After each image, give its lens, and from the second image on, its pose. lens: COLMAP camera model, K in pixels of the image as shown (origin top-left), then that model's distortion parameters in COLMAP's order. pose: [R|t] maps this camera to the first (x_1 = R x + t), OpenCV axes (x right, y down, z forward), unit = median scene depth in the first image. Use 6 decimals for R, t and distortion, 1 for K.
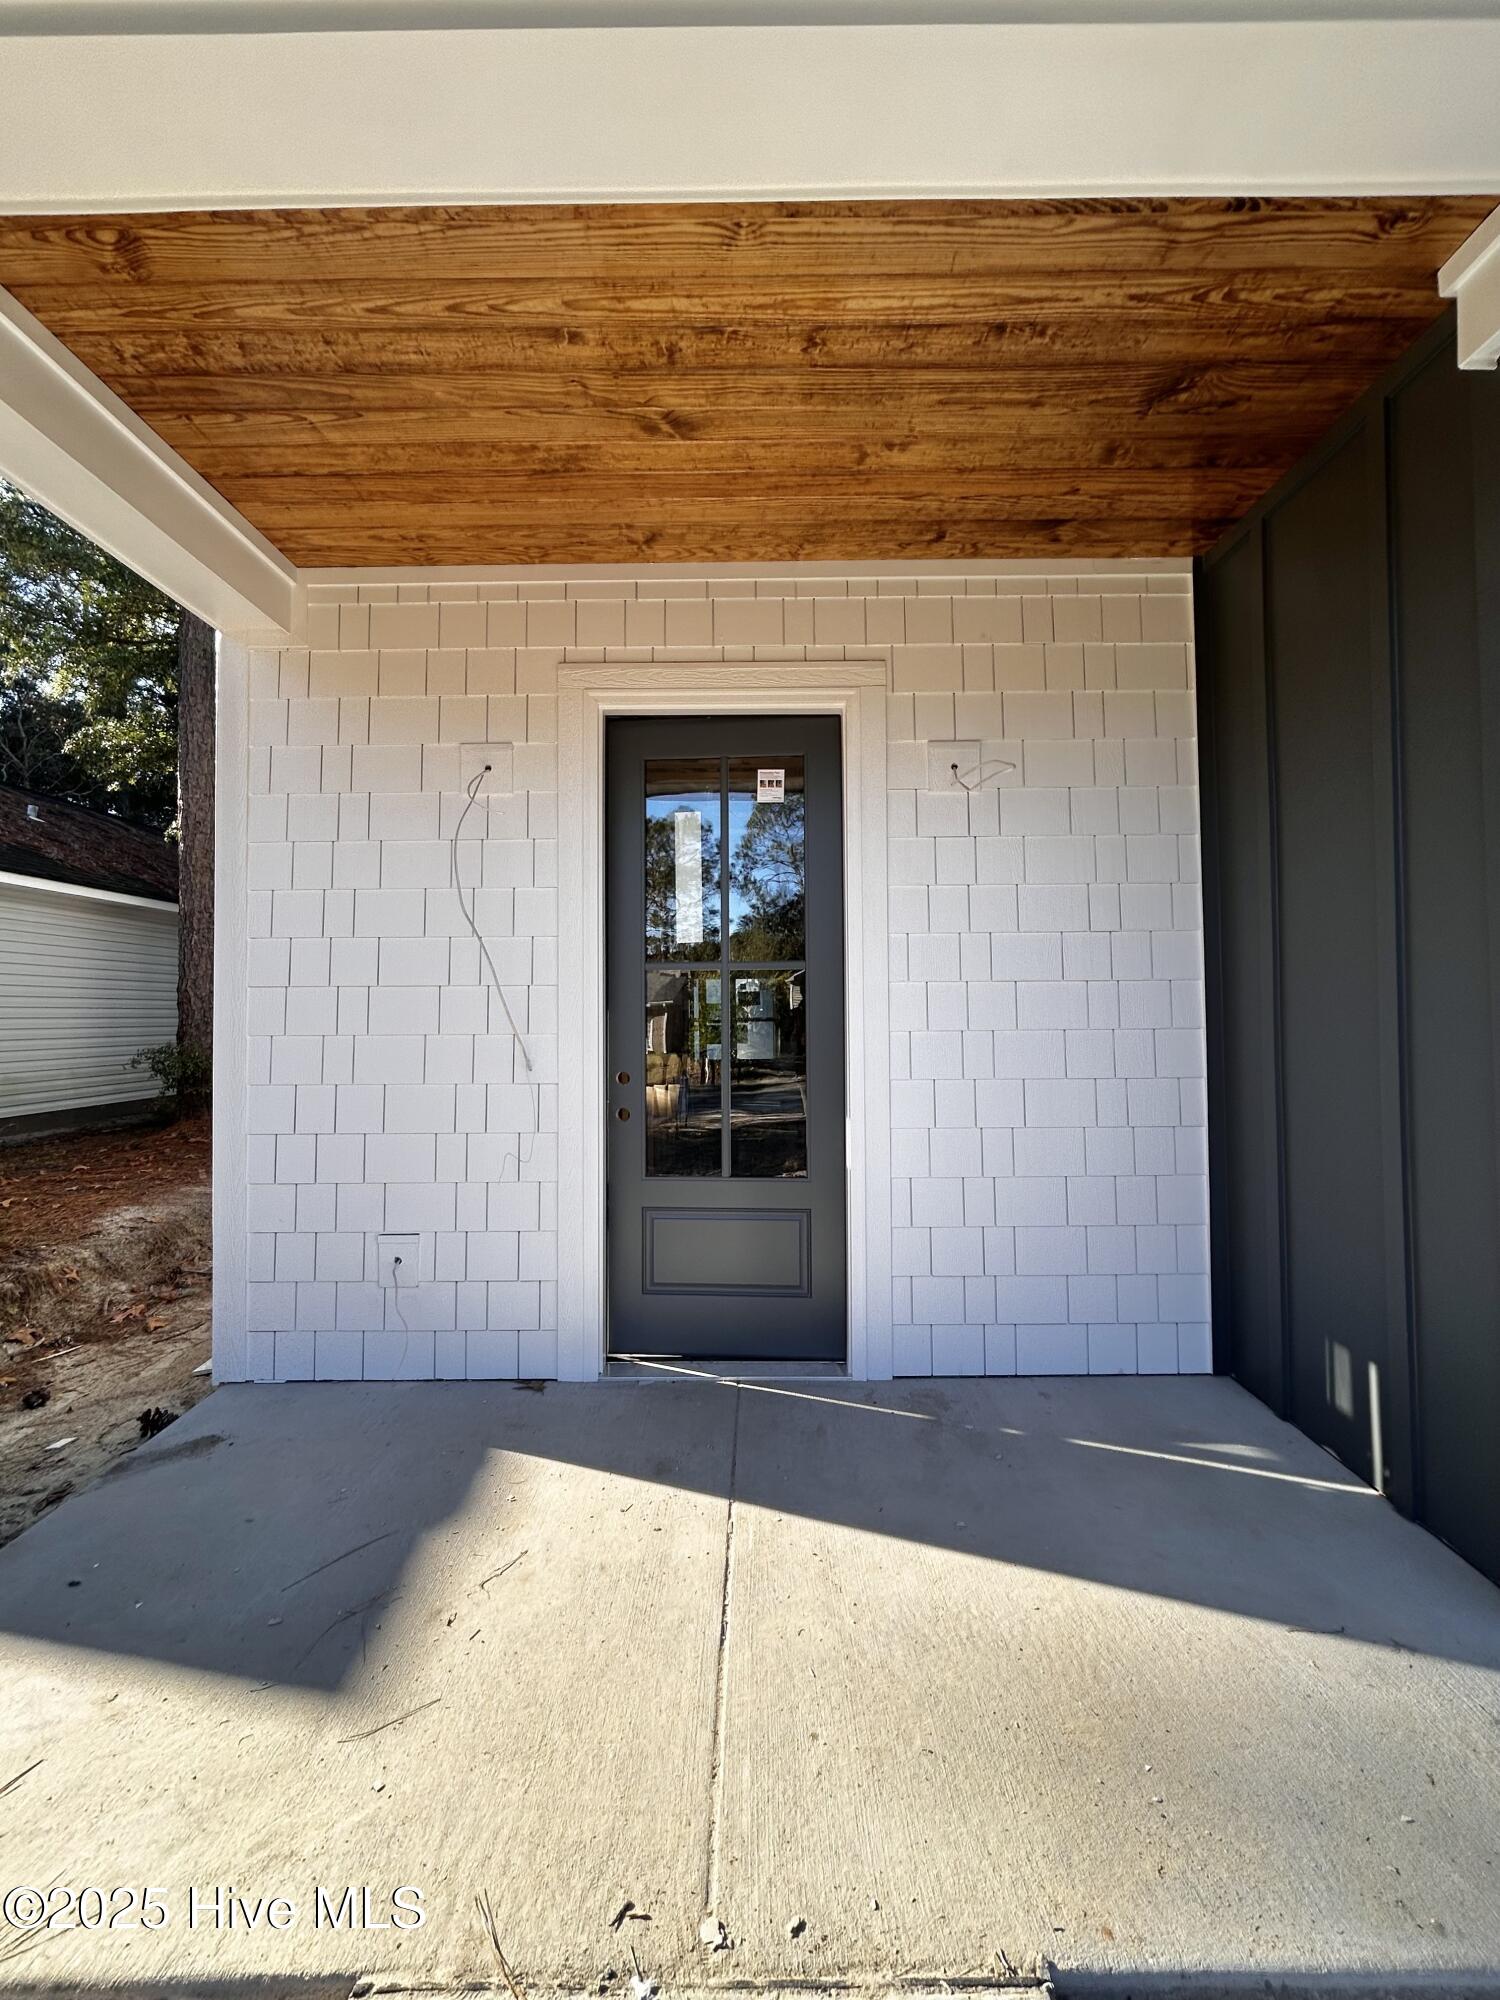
lens RADIAL K [[796.0, 0, 750.0], [0, 796.0, 1000.0], [0, 0, 1]] dist [0.000589, -0.000002]
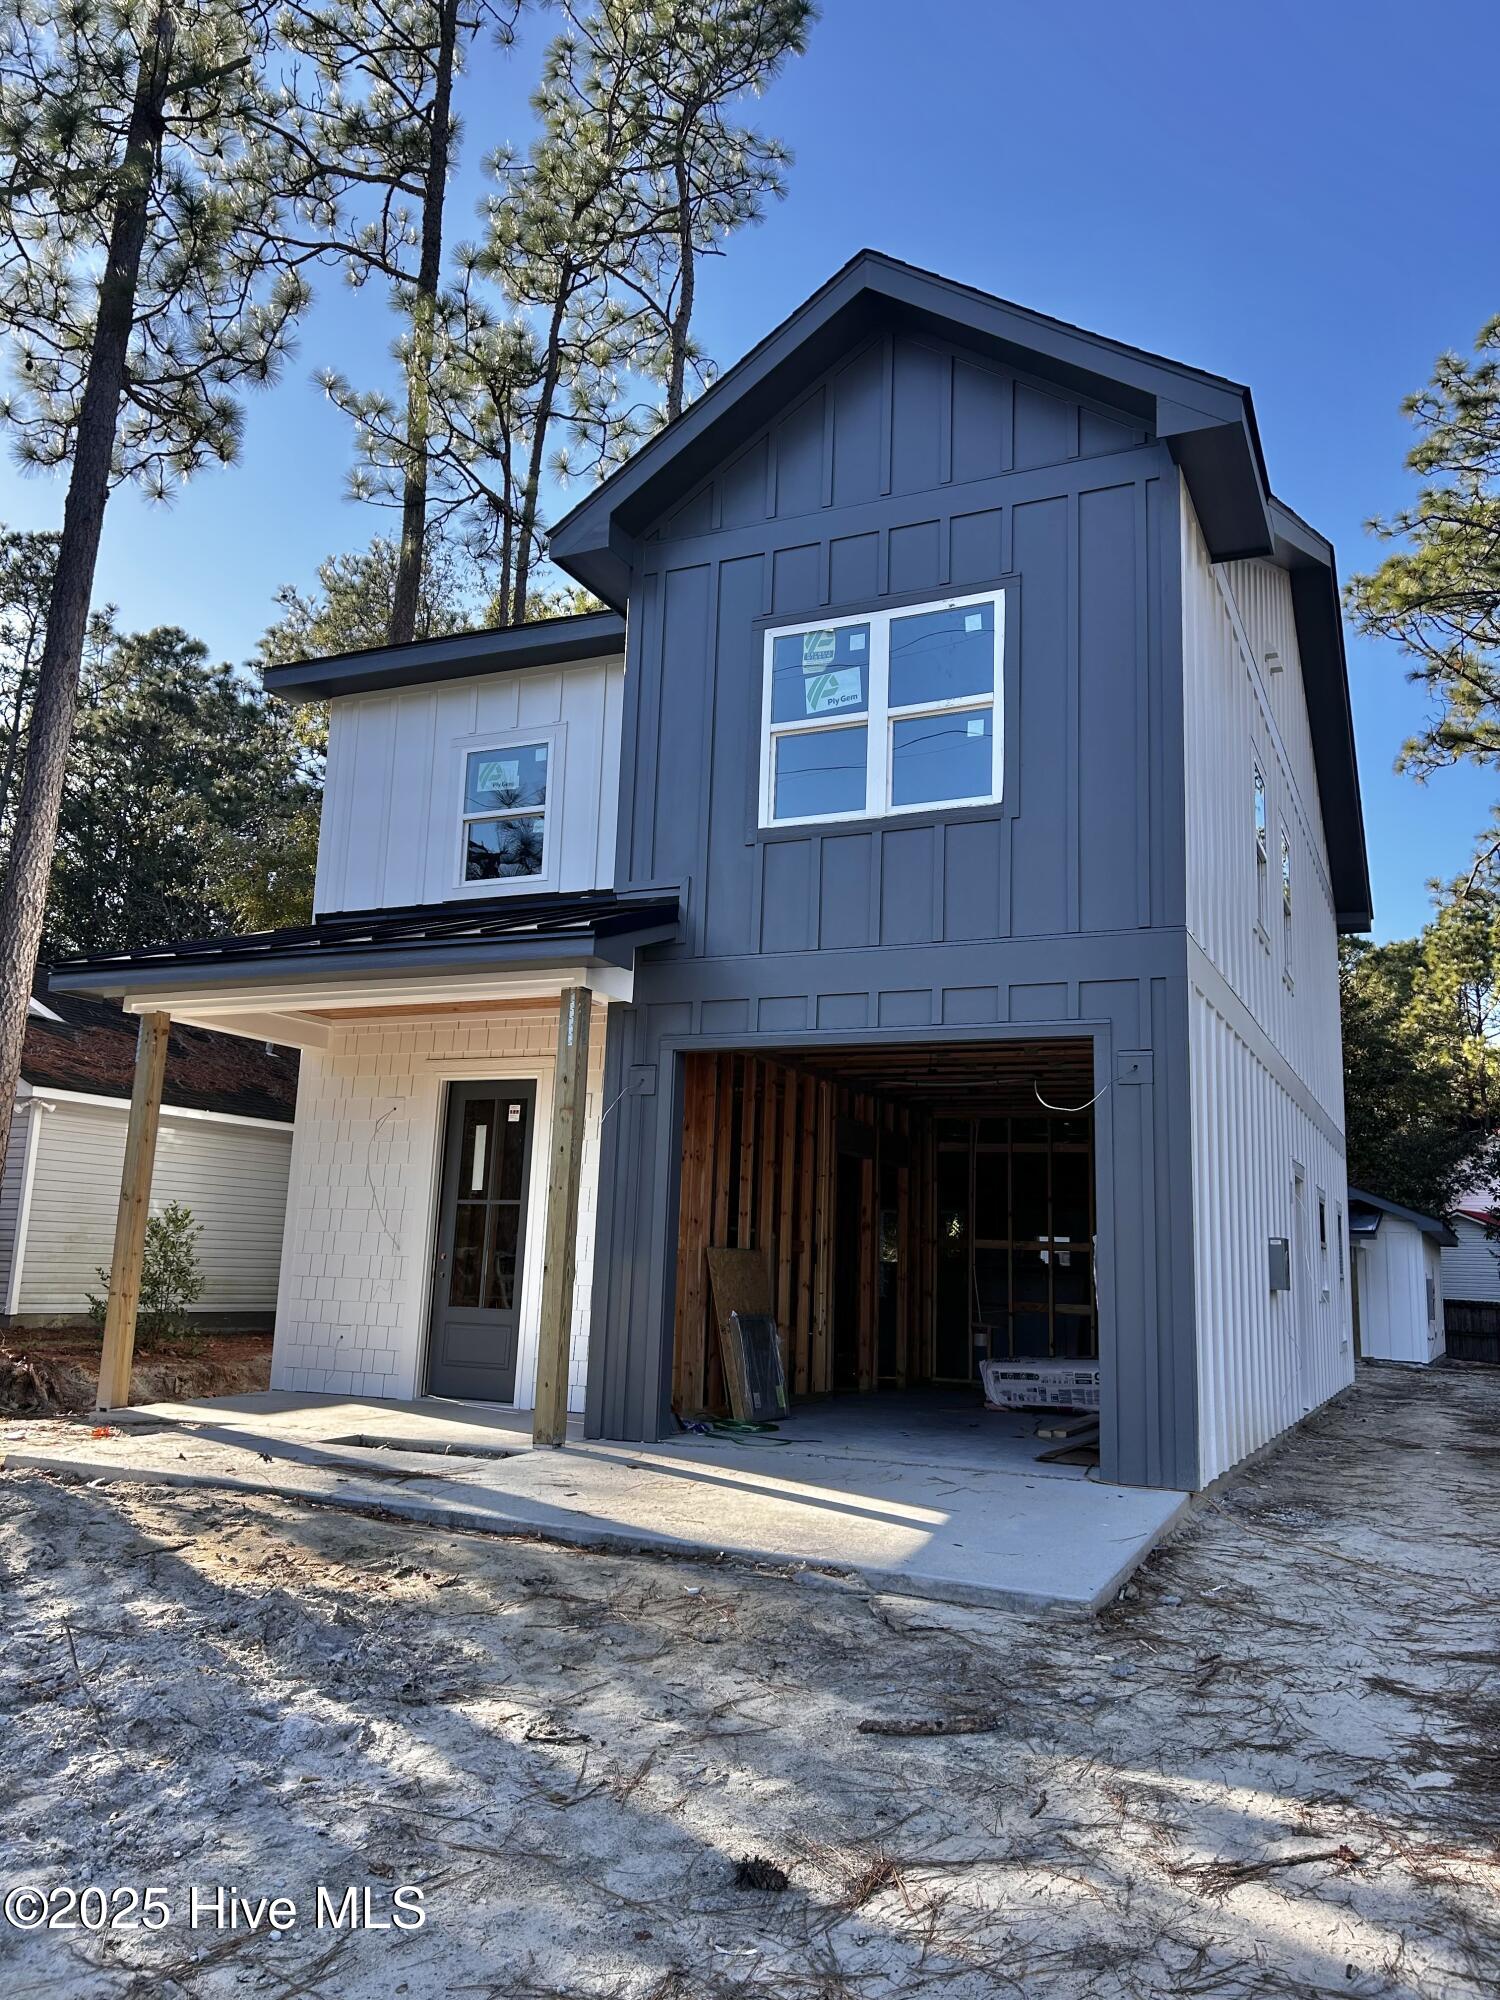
lens RADIAL K [[1501.0, 0, 750.0], [0, 1501.0, 1000.0], [0, 0, 1]] dist [0.142742, -0.000776]
pose [[0.912630, -0.036789, -0.407128, 2.257768], [-0.030706, 0.986959, -0.158015, 0.039928], [0.407632, 0.156711, 0.899599, -2.383137]]
